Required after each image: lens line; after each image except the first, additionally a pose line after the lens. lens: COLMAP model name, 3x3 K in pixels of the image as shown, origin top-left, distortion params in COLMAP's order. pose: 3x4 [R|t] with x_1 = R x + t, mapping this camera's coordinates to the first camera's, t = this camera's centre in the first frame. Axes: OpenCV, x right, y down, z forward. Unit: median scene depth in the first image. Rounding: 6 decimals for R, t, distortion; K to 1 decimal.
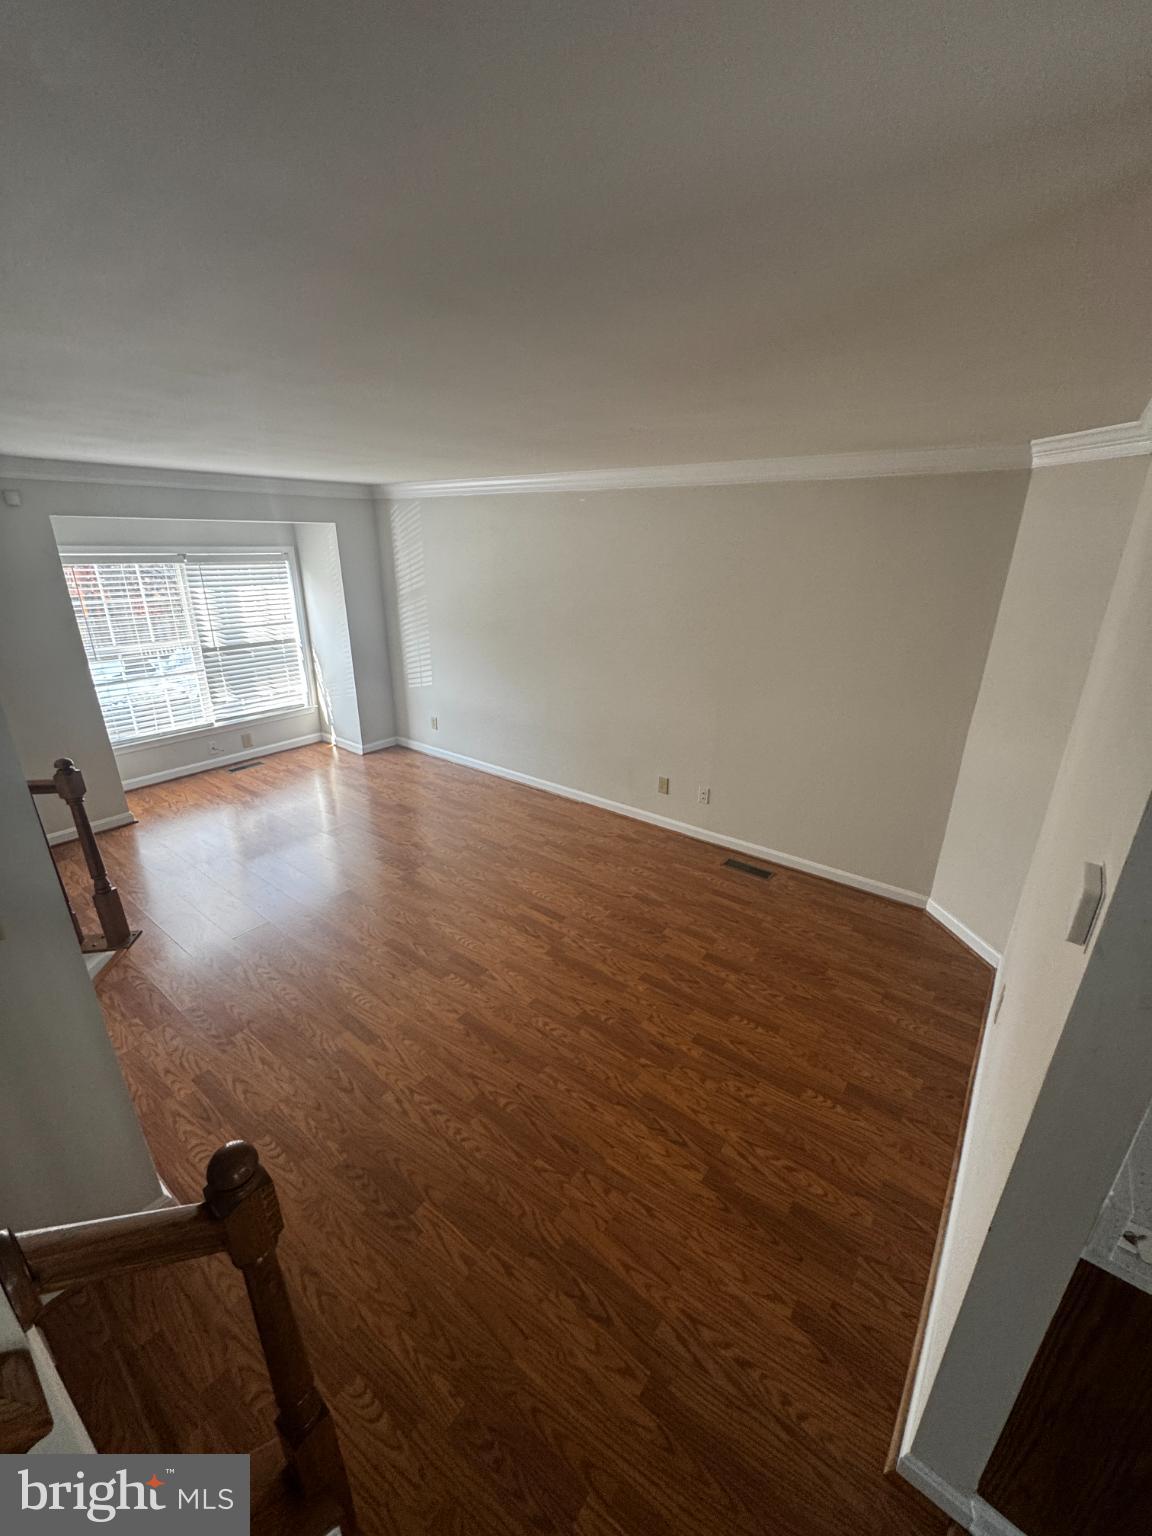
lens RADIAL K [[617.1, 0, 583.3], [0, 617.1, 771.8], [0, 0, 1]] dist [-0.001869, 0.000532]
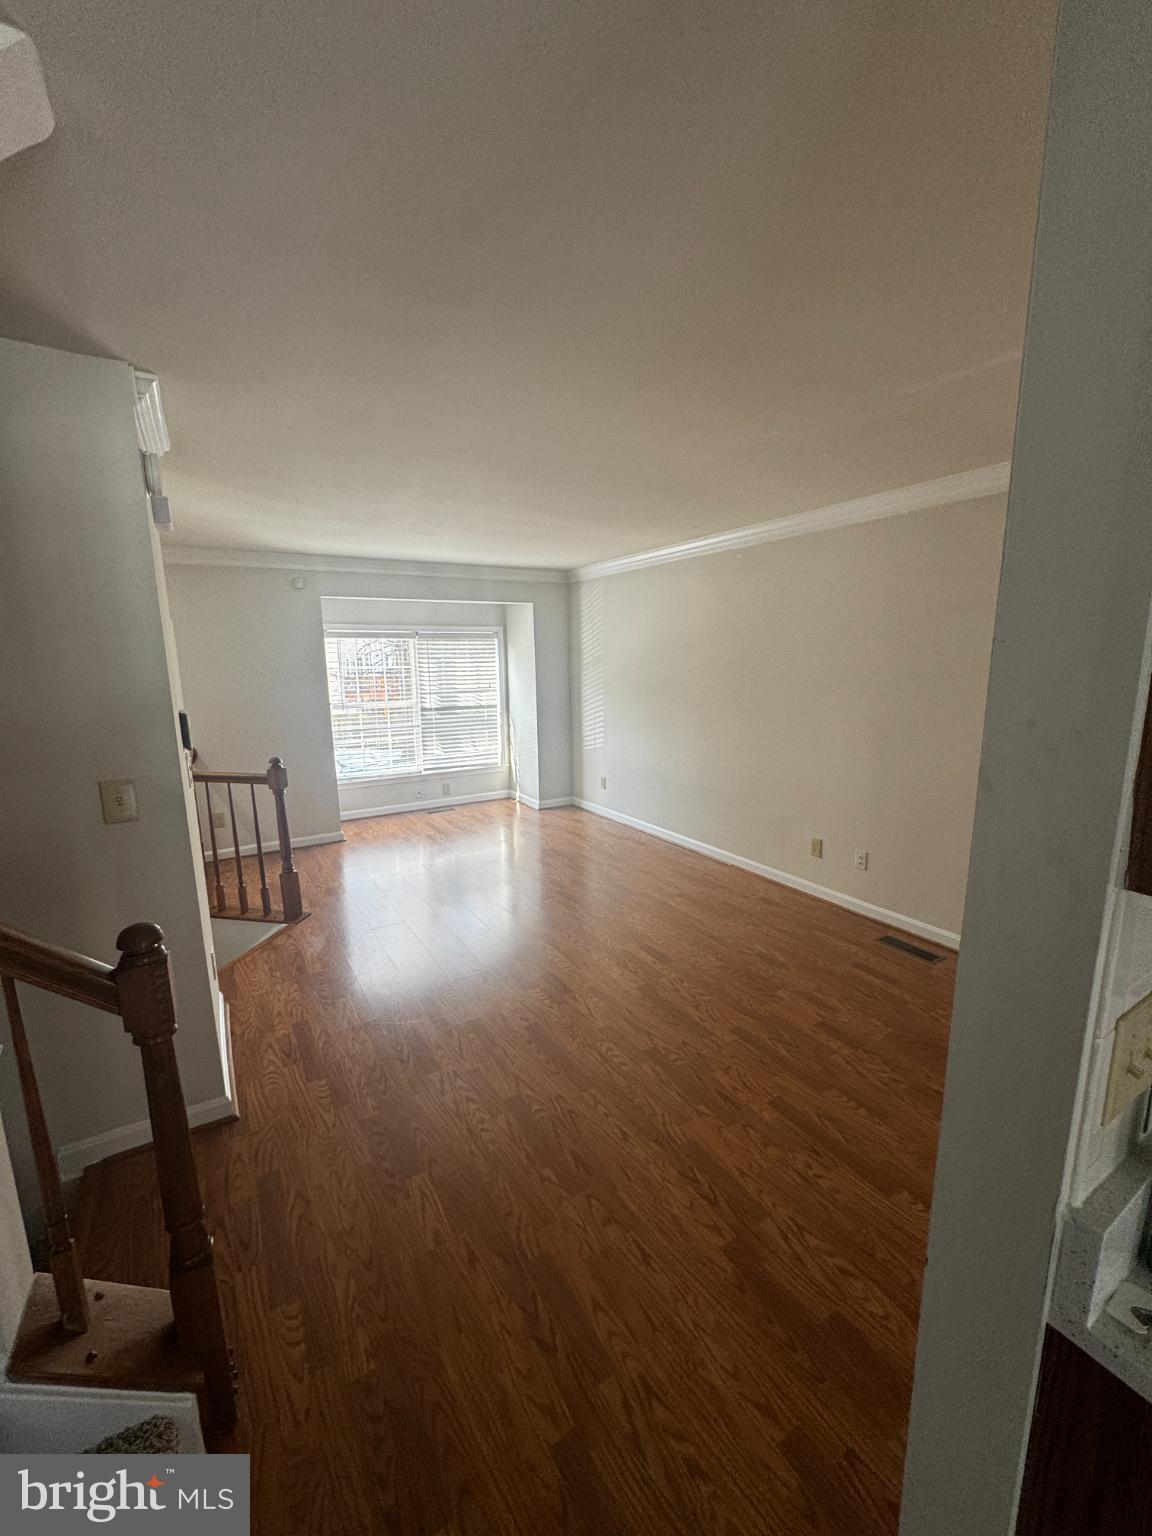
lens RADIAL K [[617.1, 0, 581.4], [0, 617.1, 770.5], [0, 0, 1]] dist [-0.001869, 0.000532]
pose [[0.931122, 0.041158, -0.362377, 0.181835], [-0.104257, 0.982187, -0.156330, 0.120991], [0.349488, 0.183343, 0.918827, 0.045599]]
